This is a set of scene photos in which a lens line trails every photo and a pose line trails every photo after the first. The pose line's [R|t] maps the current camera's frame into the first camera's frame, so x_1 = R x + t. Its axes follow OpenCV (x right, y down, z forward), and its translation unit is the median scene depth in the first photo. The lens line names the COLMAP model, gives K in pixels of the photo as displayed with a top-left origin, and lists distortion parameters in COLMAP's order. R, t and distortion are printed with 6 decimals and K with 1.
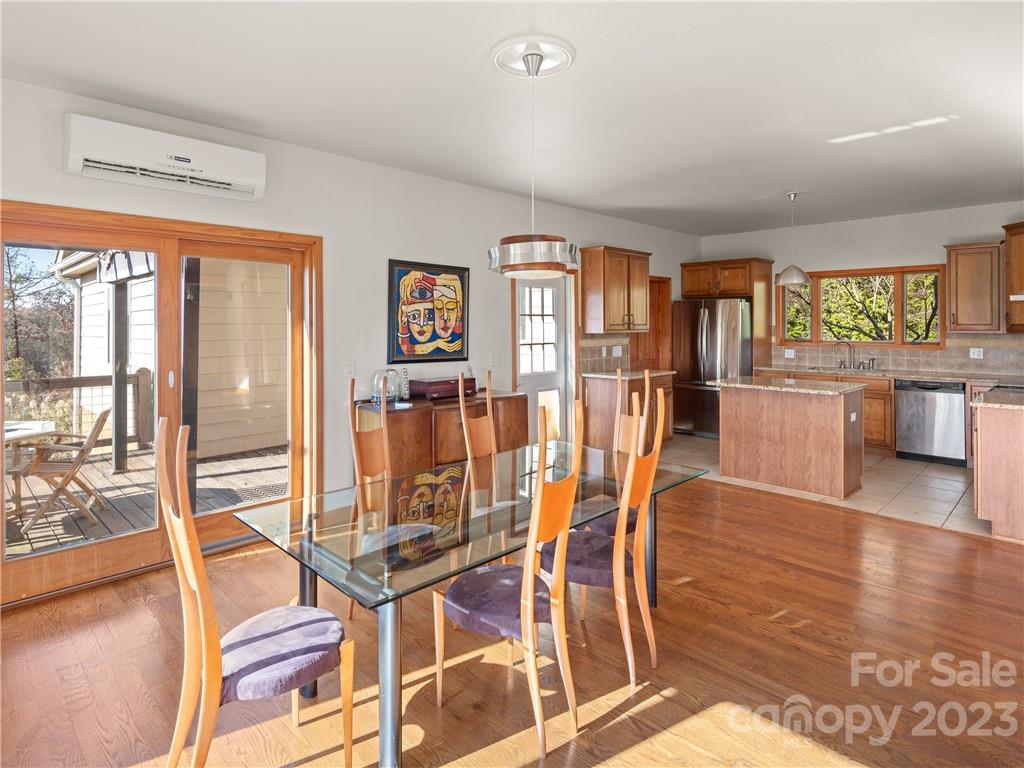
lens RADIAL K [[564.0, 0, 517.8], [0, 564.0, 325.1], [0, 0, 1]] dist [0.004956, -0.006361]
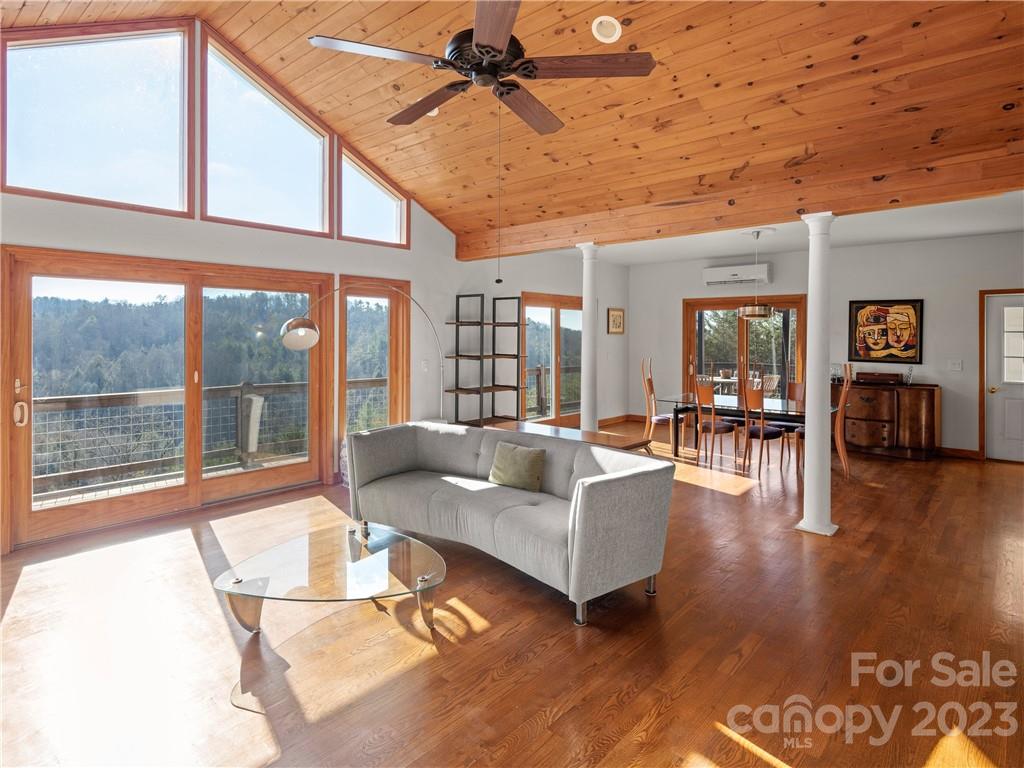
lens RADIAL K [[564.0, 0, 524.1], [0, 564.0, 336.3], [0, 0, 1]] dist [0.004956, -0.006361]
pose [[0.065874, 0.002946, -0.997824, 1.211432], [-0.006844, 0.999973, 0.002501, -0.004433], [0.997804, 0.006665, 0.065892, -0.093478]]
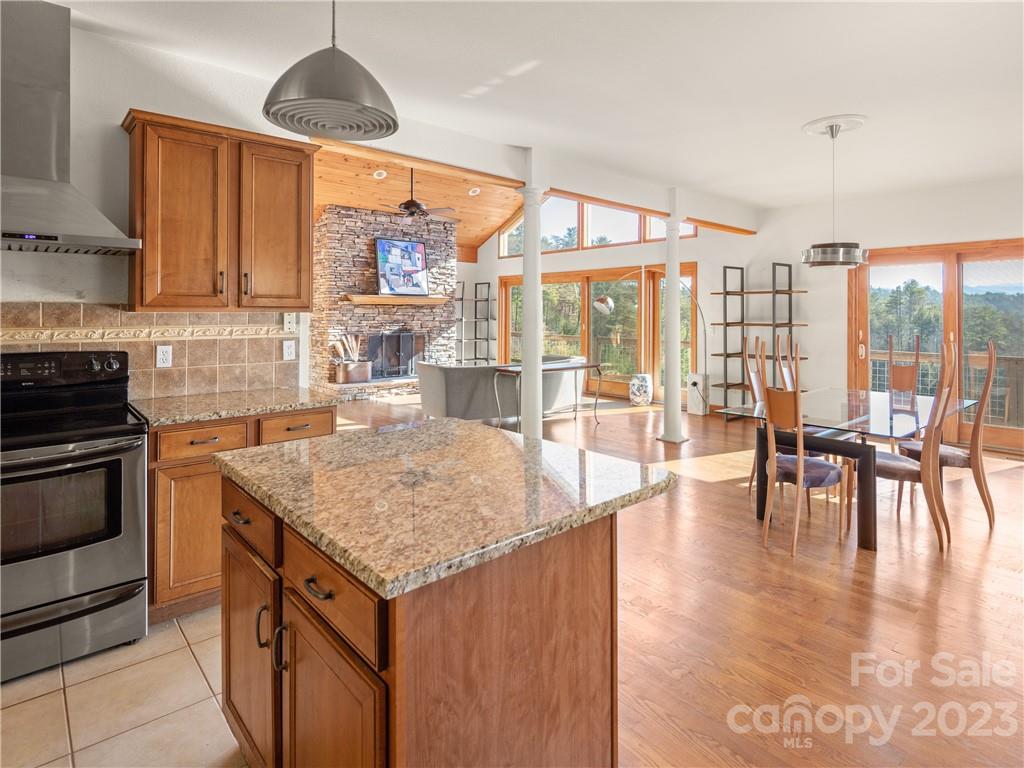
lens RADIAL K [[564.0, 0, 506.4], [0, 564.0, 304.6], [0, 0, 1]] dist [0.004956, -0.006361]
pose [[-0.997519, -0.000763, 0.070389, 0.398689], [-0.001575, 0.999933, -0.011485, 0.015020], [-0.070376, -0.011568, -0.997453, 1.282581]]
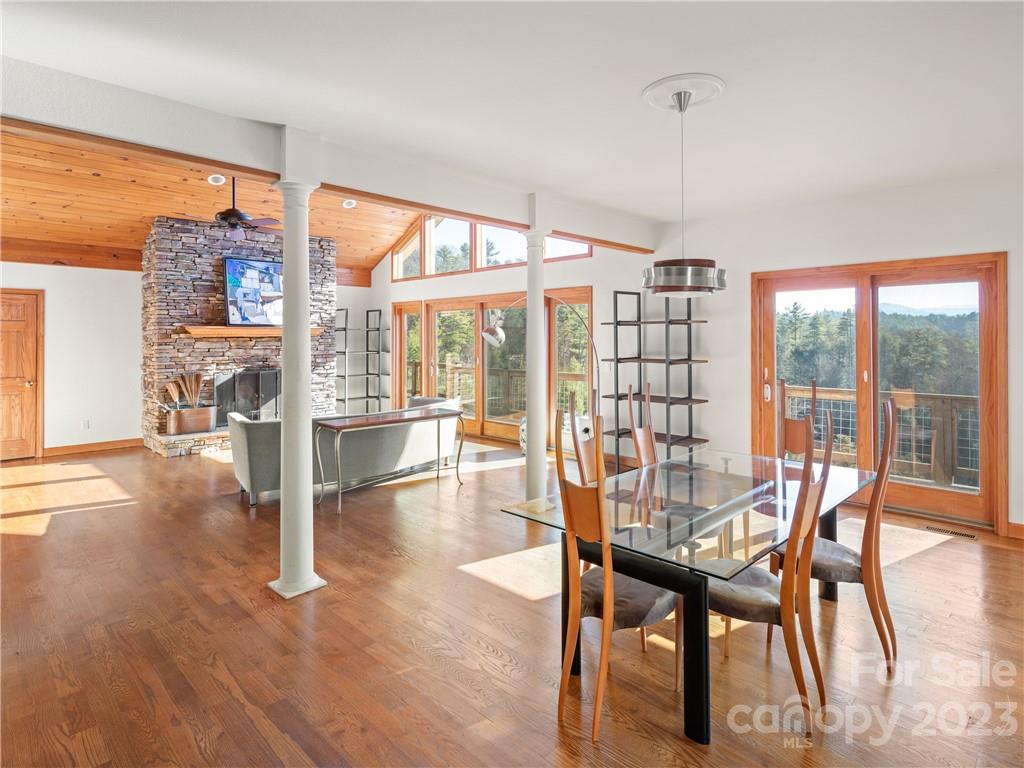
lens RADIAL K [[564.0, 0, 518.3], [0, 564.0, 331.5], [0, 0, 1]] dist [0.004956, -0.006361]
pose [[-0.999974, 0.005728, -0.004336, 0.170914], [0.005753, 0.999967, -0.005697, -0.007037], [0.004303, -0.005722, -0.999974, 1.028523]]
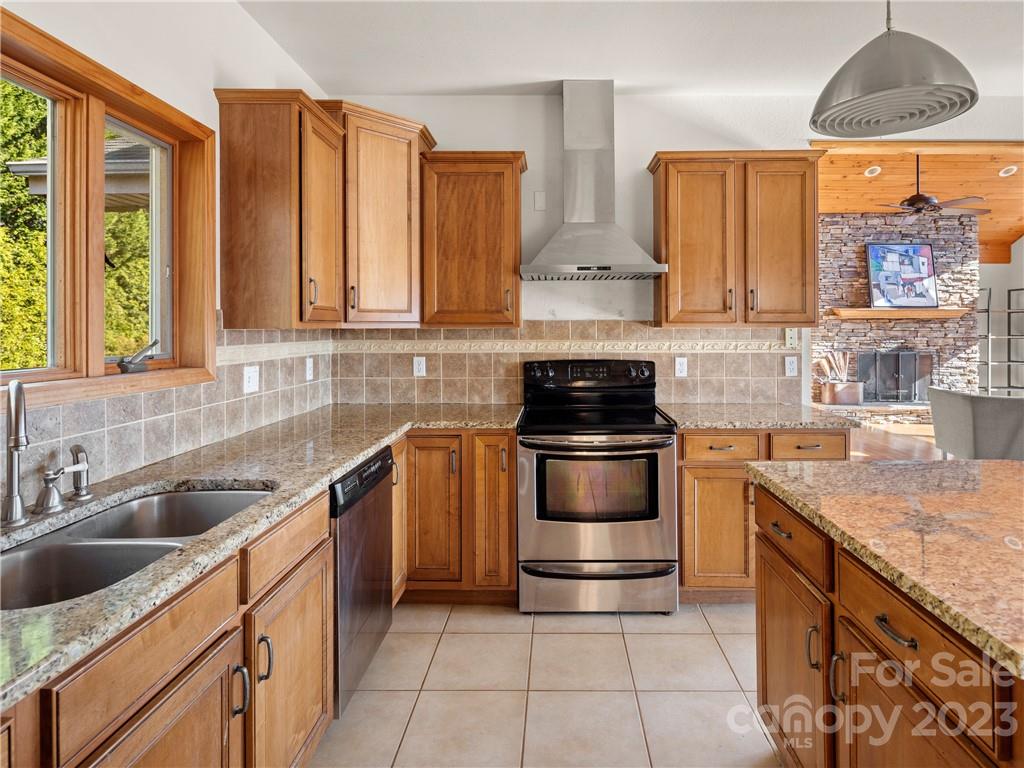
lens RADIAL K [[564.0, 0, 544.4], [0, 564.0, 326.2], [0, 0, 1]] dist [0.004956, -0.006361]
pose [[-0.698197, 0.003349, 0.715898, 0.432097], [0.003290, 0.999994, -0.001470, 0.015414], [-0.715898, 0.001329, -0.698203, 1.295103]]
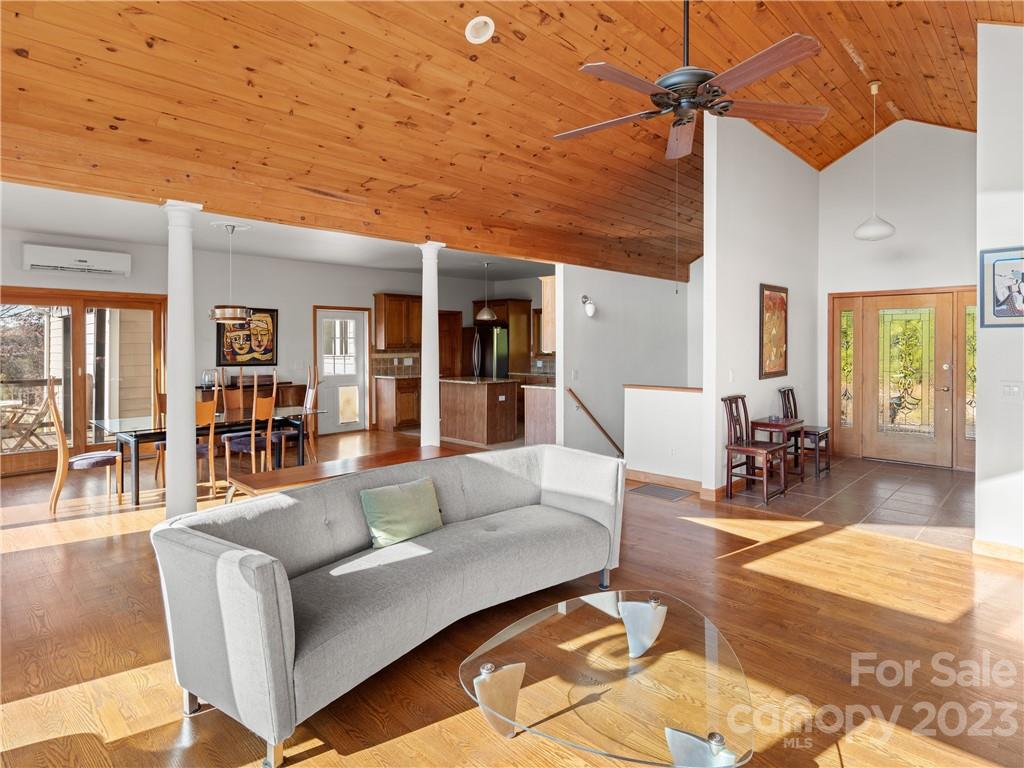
lens RADIAL K [[564.0, 0, 520.5], [0, 564.0, 347.0], [0, 0, 1]] dist [0.004956, -0.006361]
pose [[0.999795, -0.000031, 0.020250, 0.563487], [-0.000043, 0.999993, 0.003632, 0.002369], [-0.020250, -0.003633, 0.999788, -0.635301]]
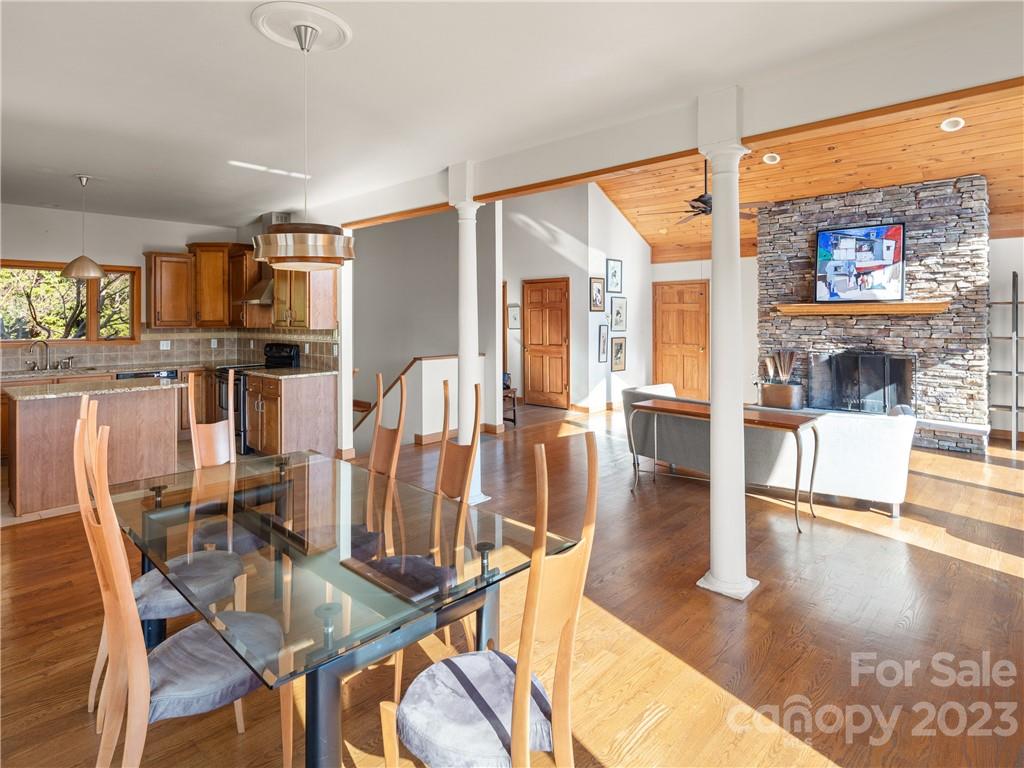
lens RADIAL K [[564.0, 0, 518.1], [0, 564.0, 312.9], [0, 0, 1]] dist [0.004956, -0.006361]
pose [[-0.025464, 0.009721, 0.999628, -0.446298], [0.006721, 0.999932, -0.009553, -0.001778], [-0.999653, 0.006475, -0.025527, 0.332455]]
